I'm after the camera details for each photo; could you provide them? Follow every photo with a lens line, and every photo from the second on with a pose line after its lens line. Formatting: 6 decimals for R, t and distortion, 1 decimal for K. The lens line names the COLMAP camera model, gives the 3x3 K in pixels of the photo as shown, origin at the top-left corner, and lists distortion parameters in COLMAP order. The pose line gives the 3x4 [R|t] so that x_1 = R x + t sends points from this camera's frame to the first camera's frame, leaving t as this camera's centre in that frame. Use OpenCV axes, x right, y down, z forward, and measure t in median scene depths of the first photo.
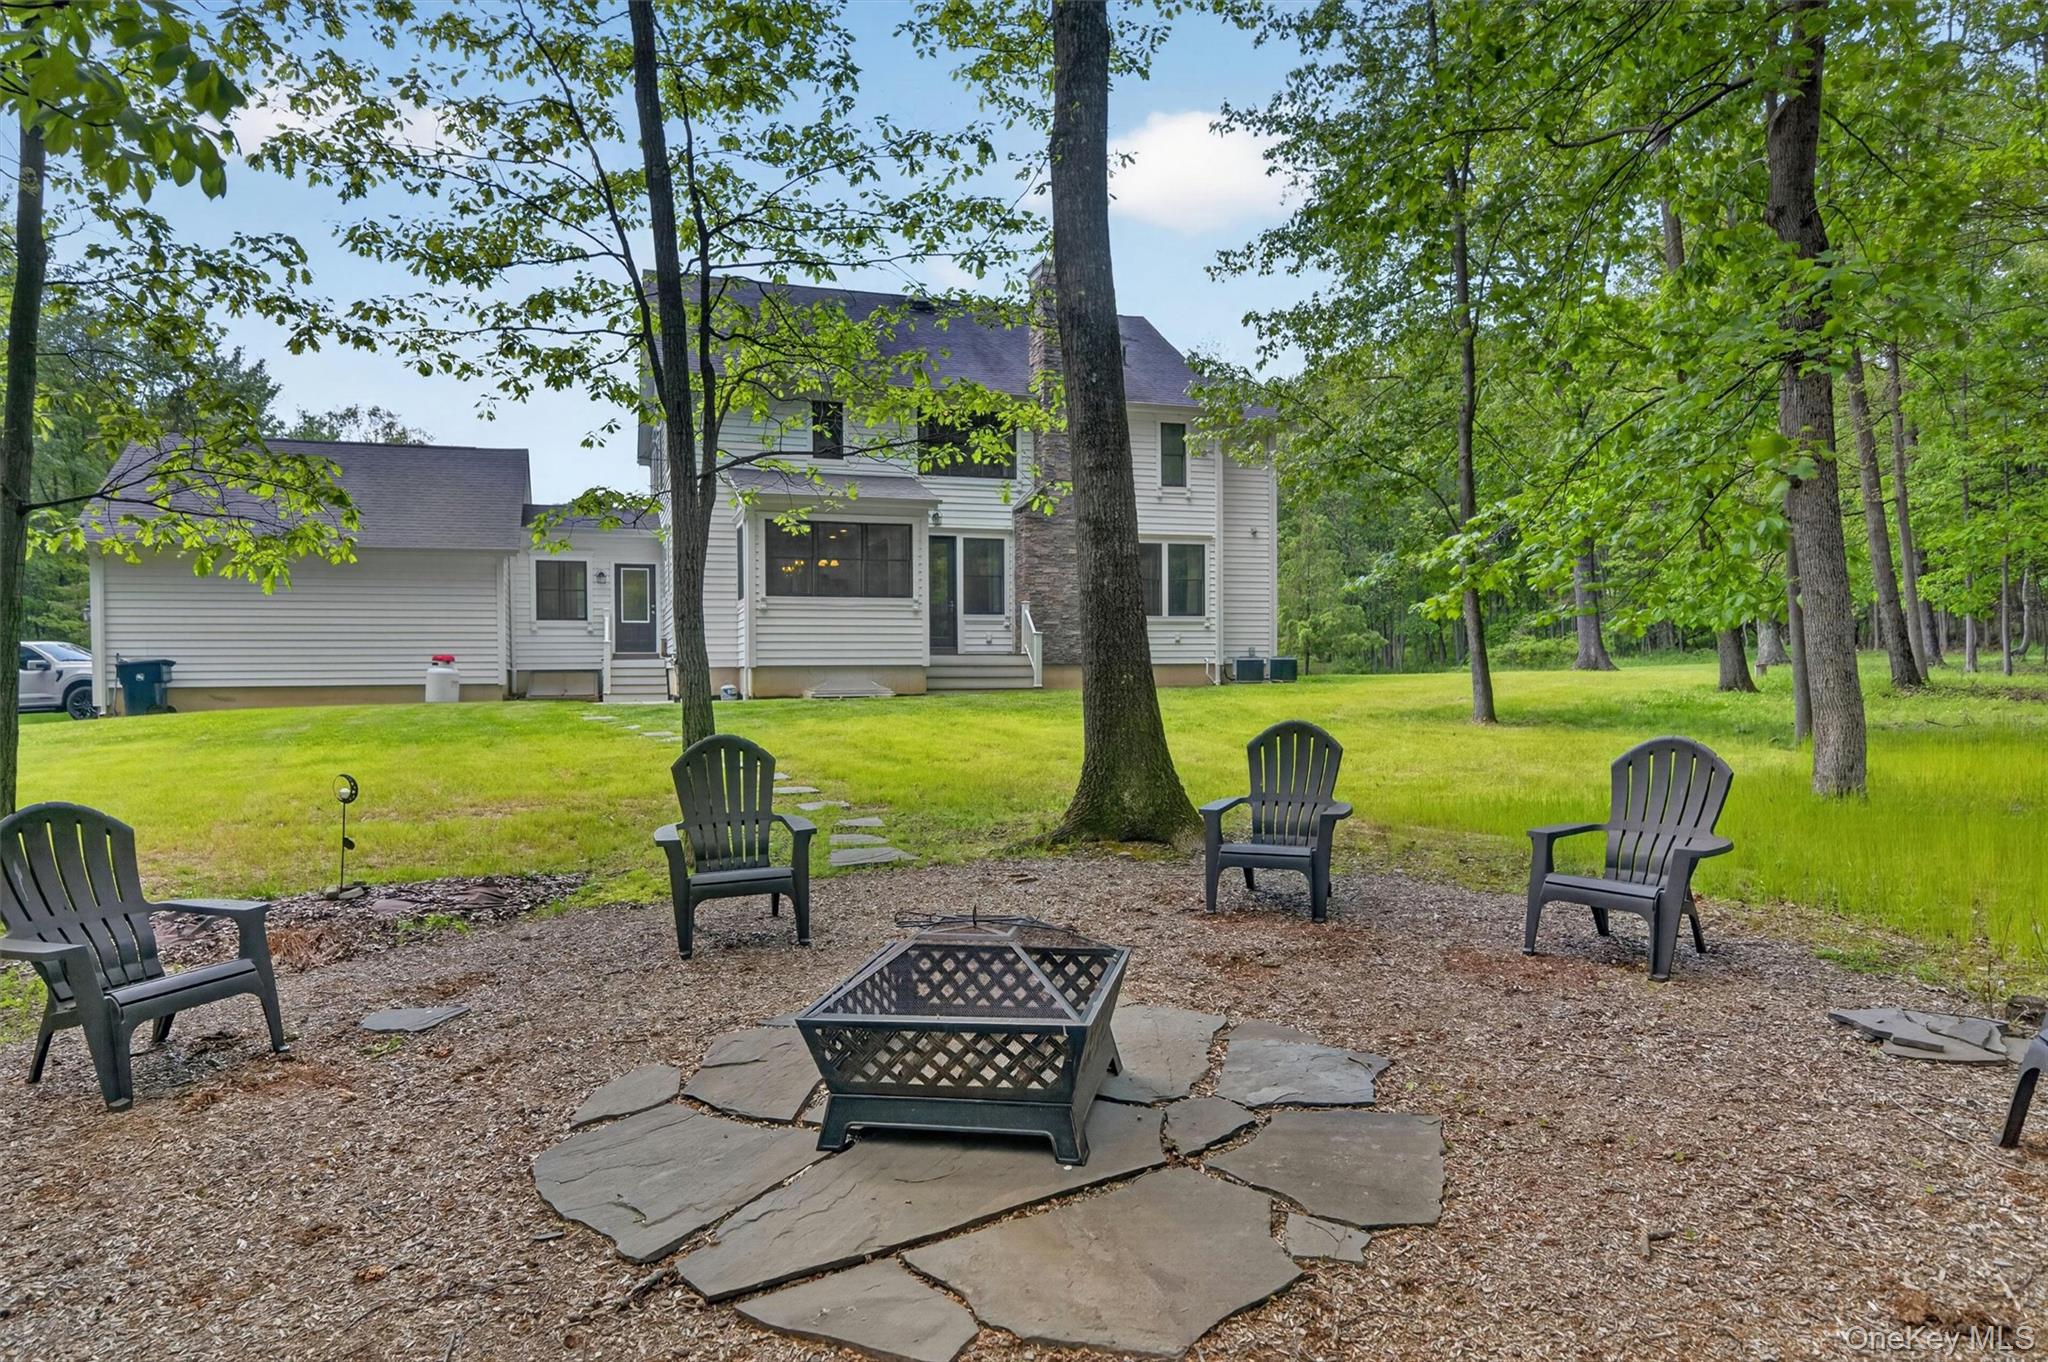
lens RADIAL K [[845.1, 0, 1023.3], [0, 845.1, 688.4], [0, 0, 1]] dist [0.001514, 0.000446]
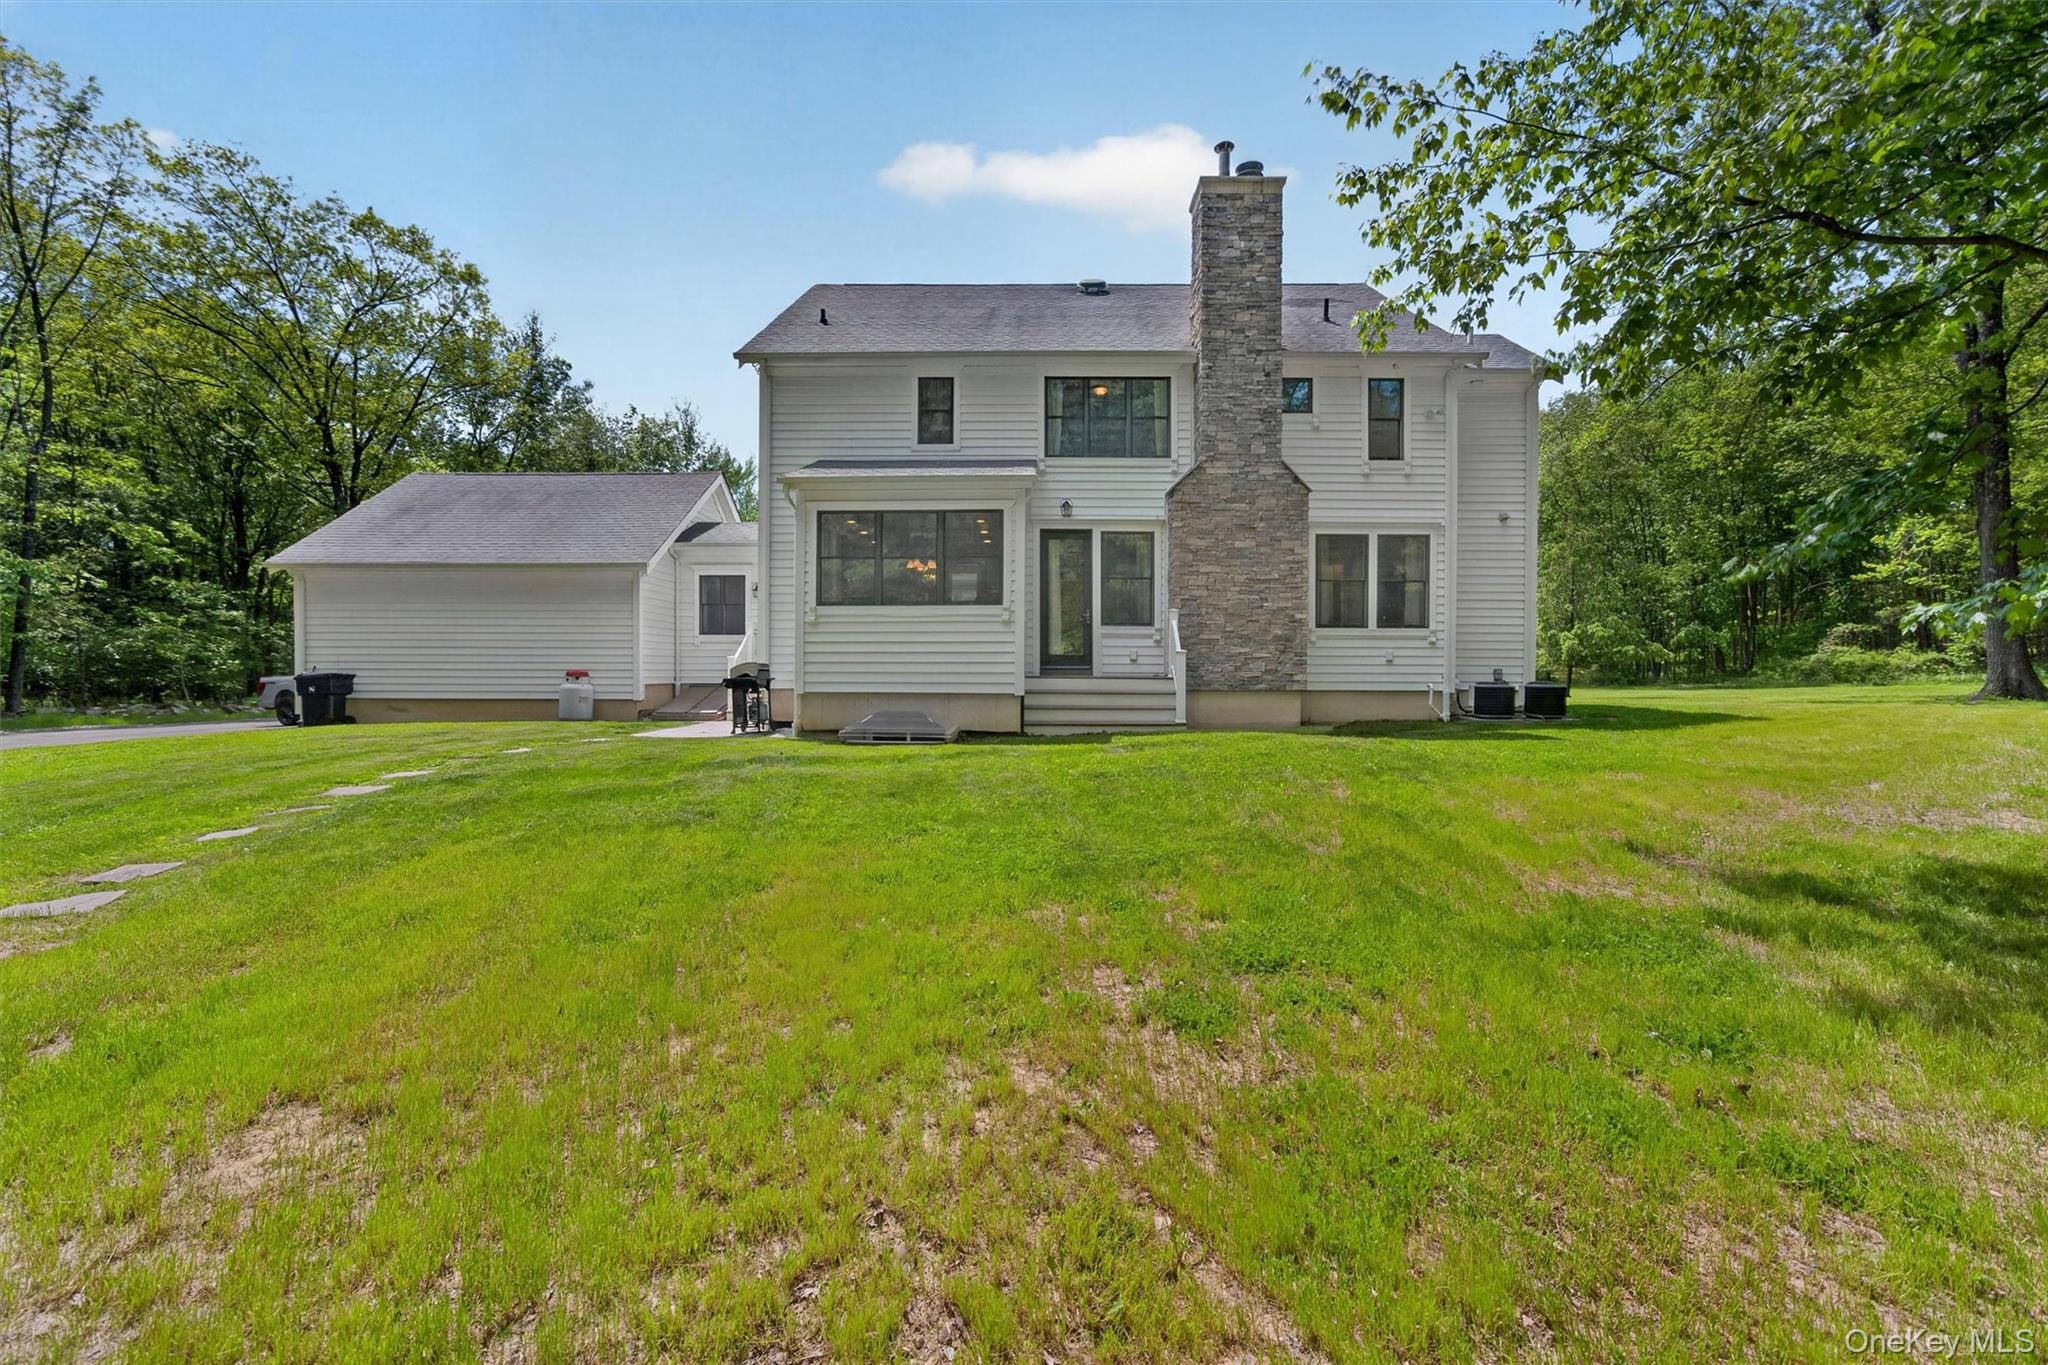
lens RADIAL K [[845.1, 0, 1023.3], [0, 845.1, 689.9], [0, 0, 1]] dist [0.001514, 0.000446]
pose [[0.968285, 0.015278, -0.249380, 0.059473], [-0.018143, 0.999793, -0.009195, -0.018245], [0.249188, 0.013427, 0.968362, 0.201451]]
